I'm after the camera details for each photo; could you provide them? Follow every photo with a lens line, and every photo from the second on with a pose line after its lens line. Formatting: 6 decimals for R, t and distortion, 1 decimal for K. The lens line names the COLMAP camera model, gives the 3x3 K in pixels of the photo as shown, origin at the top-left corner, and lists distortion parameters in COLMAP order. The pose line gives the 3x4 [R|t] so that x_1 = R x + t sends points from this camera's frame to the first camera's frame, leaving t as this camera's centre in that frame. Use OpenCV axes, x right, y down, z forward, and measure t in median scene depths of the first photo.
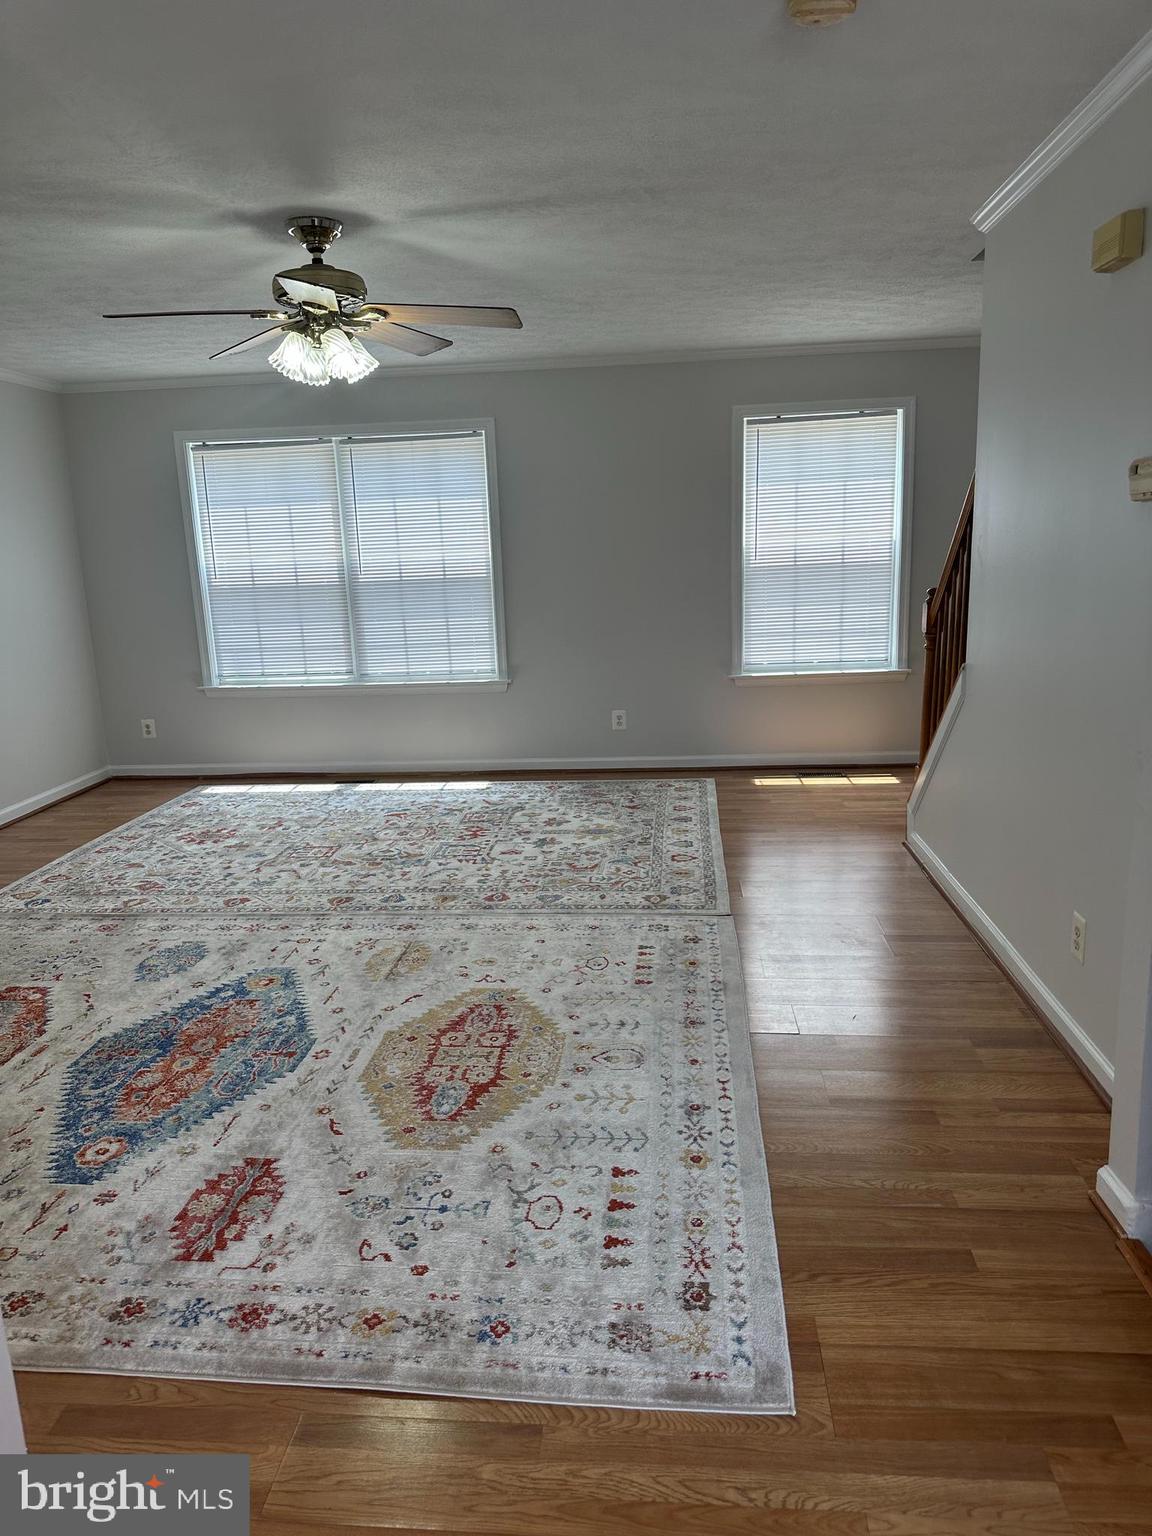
lens RADIAL K [[1086.2, 0, 573.9], [0, 1086.2, 771.9], [0, 0, 1]] dist [0.041361, -0.050342]
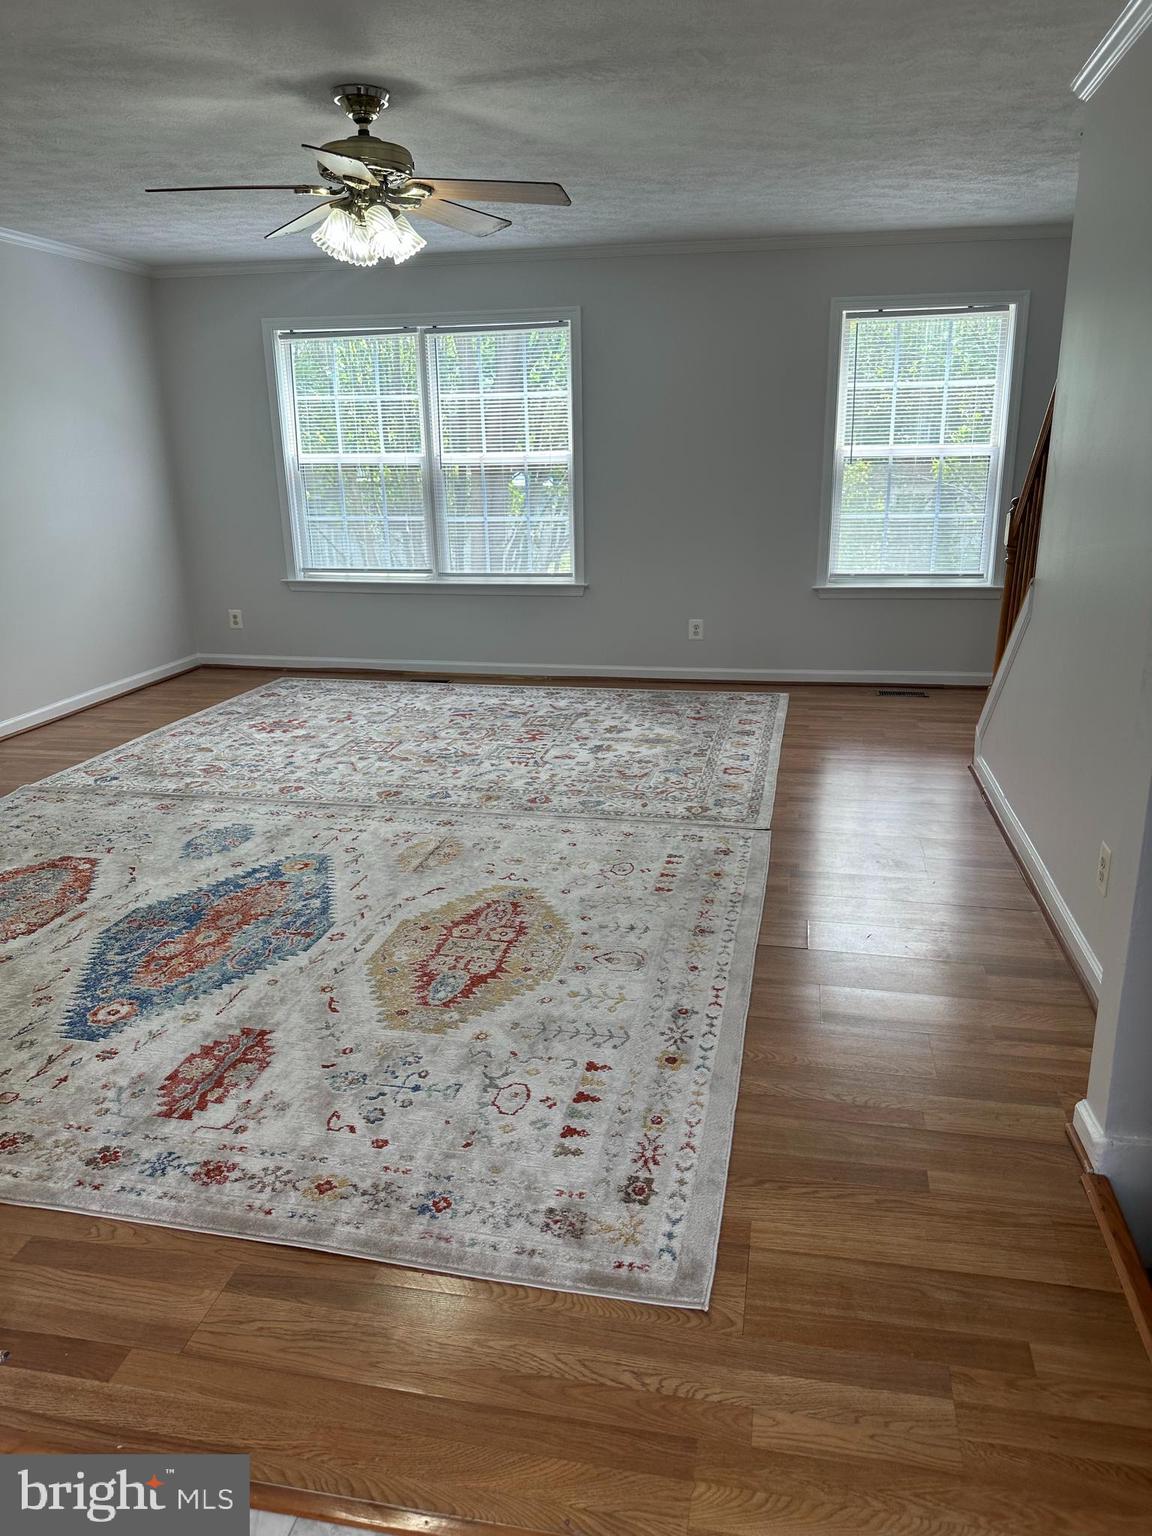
lens RADIAL K [[1086.2, 0, 588.9], [0, 1086.2, 774.0], [0, 0, 1]] dist [0.041361, -0.050342]
pose [[0.994398, 0.052430, -0.091778, 0.085815], [-0.044664, 0.995404, 0.084716, 0.006948], [0.095798, -0.080143, 0.992169, 0.013924]]
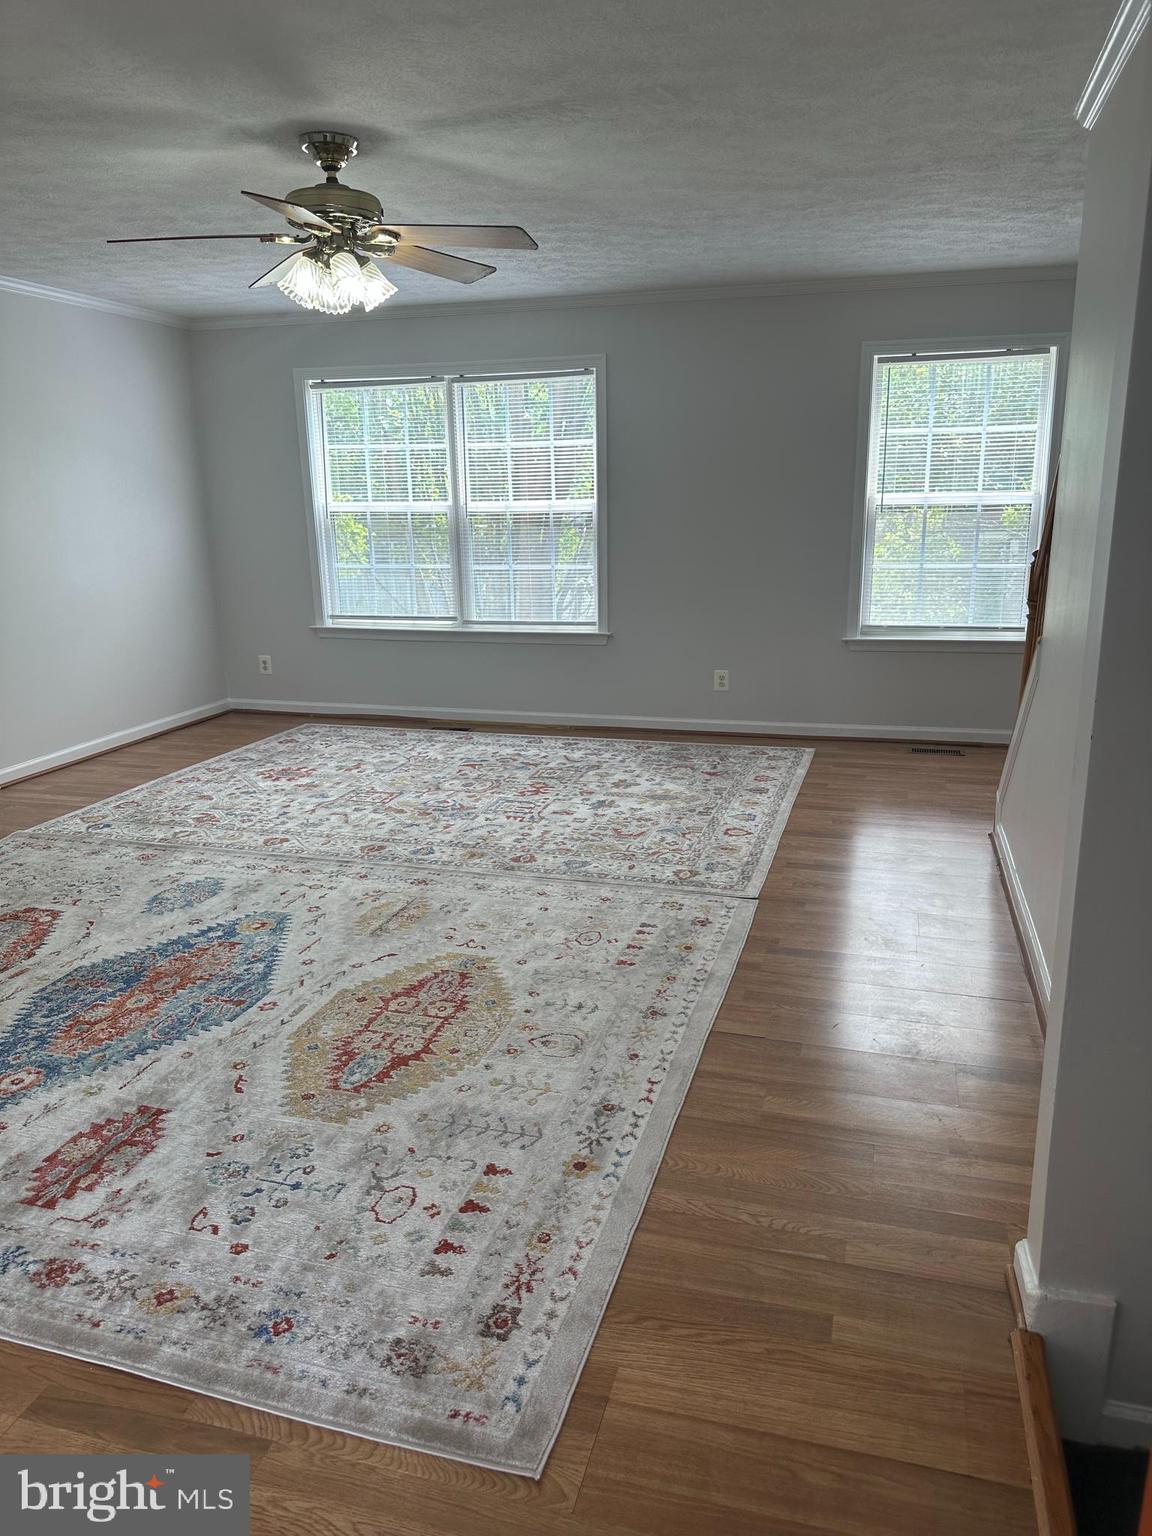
lens RADIAL K [[1086.2, 0, 587.6], [0, 1086.2, 775.7], [0, 0, 1]] dist [0.041361, -0.050342]
pose [[0.983114, 0.068200, -0.169812, 0.188875], [-0.060124, 0.996822, 0.052266, -0.015095], [0.172837, -0.041174, 0.984090, 0.085154]]
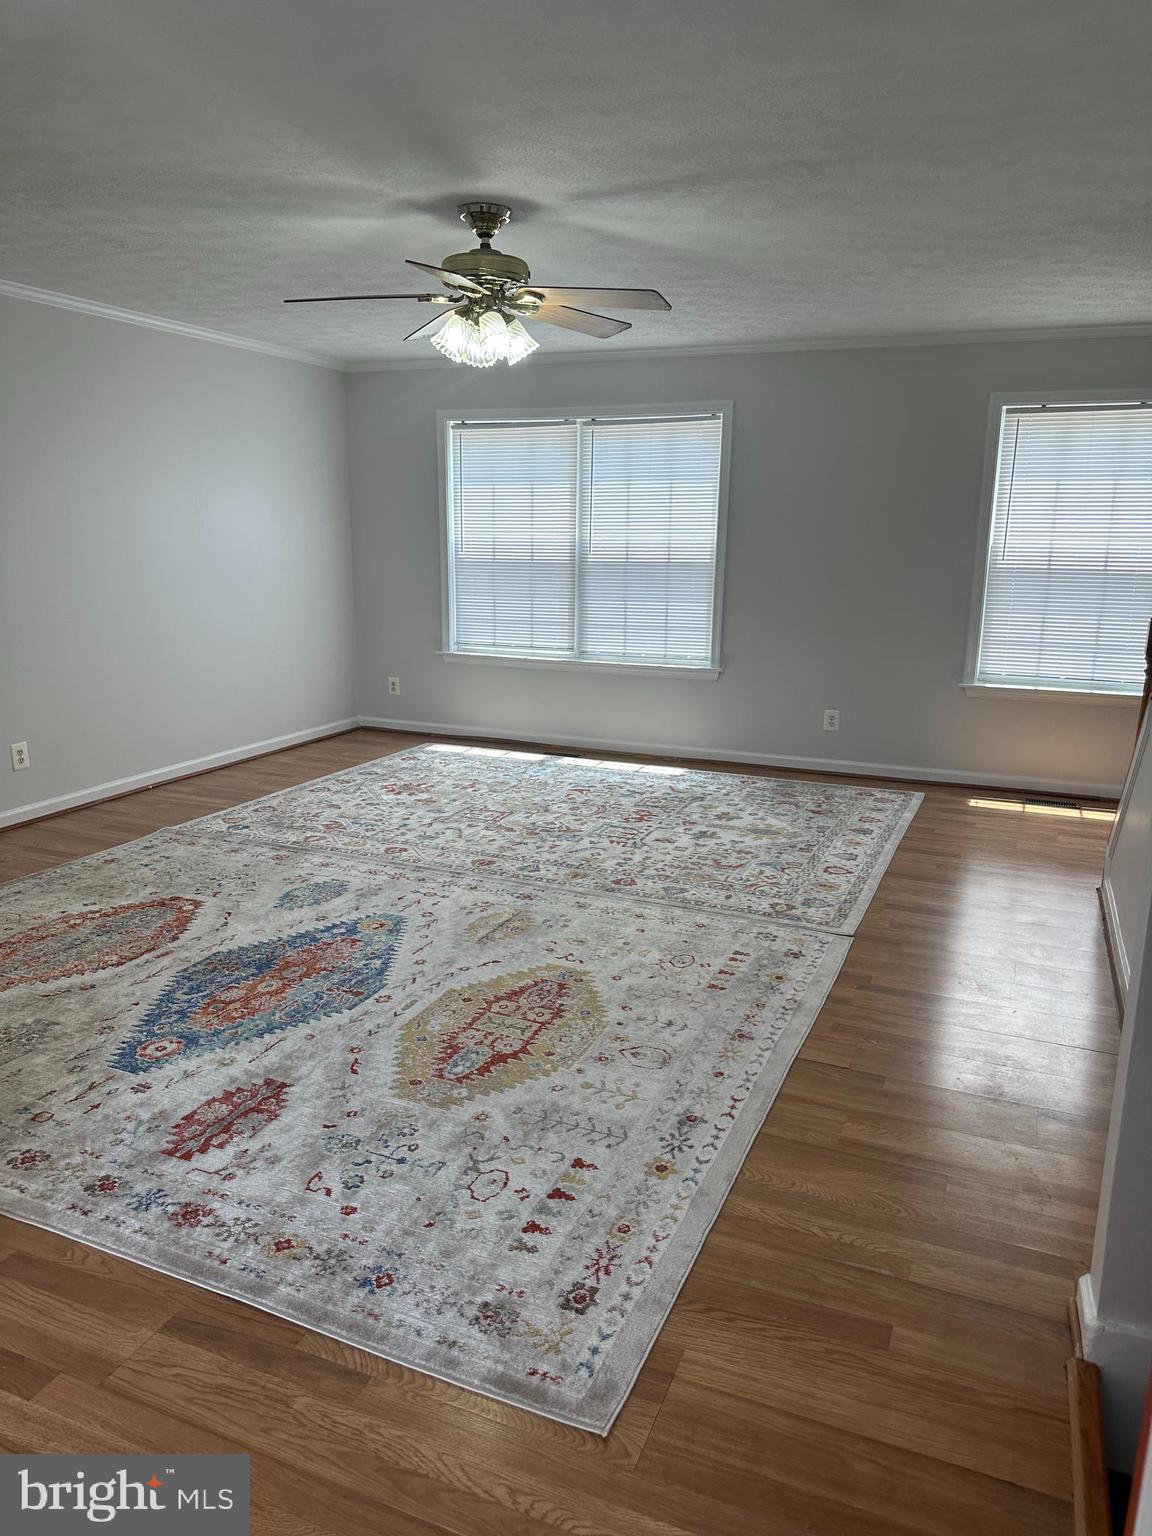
lens RADIAL K [[1086.2, 0, 575.6], [0, 1086.2, 775.3], [0, 0, 1]] dist [0.041361, -0.050342]
pose [[0.952901, 0.115813, -0.280298, 0.204181], [-0.111060, 0.993271, 0.032840, -0.013287], [0.282215, -0.000164, 0.959351, 0.032162]]
